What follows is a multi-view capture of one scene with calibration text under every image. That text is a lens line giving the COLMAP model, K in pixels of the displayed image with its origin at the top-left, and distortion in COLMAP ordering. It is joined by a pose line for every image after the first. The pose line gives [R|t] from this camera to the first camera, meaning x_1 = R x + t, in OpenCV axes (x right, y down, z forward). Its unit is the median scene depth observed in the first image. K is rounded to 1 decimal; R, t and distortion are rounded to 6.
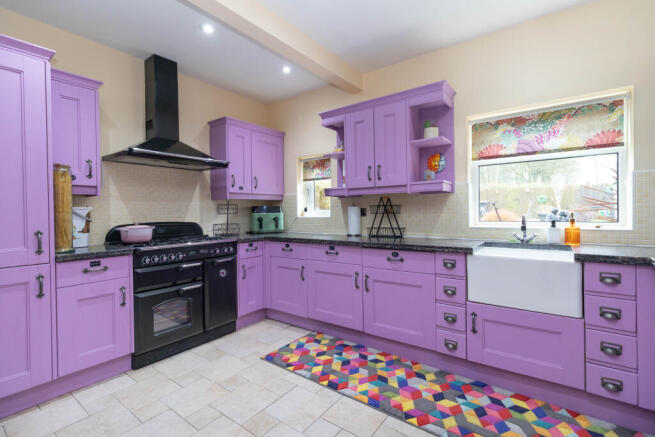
lens RADIAL K [[299.1, 0, 326.2], [0, 299.1, 213.6], [0, 0, 1]] dist [0.003089, 0.000595]
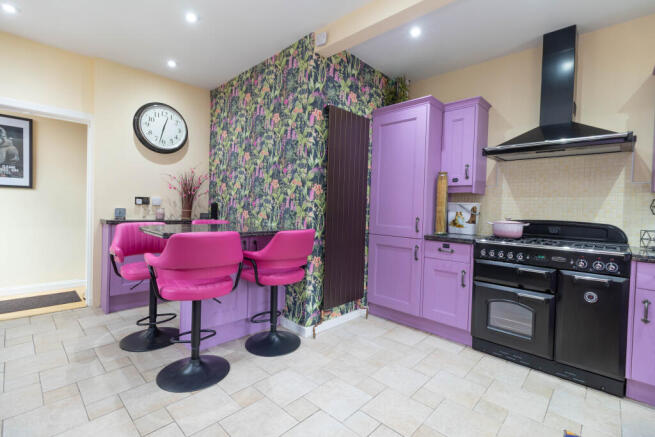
lens RADIAL K [[299.1, 0, 326.2], [0, 299.1, 213.6], [0, 0, 1]] dist [0.003089, 0.000595]
pose [[-0.109403, 0.032879, -0.993454, 0.505009], [-0.031718, 0.998828, 0.036550, -0.003016], [0.993491, 0.035509, -0.108232, 0.553491]]
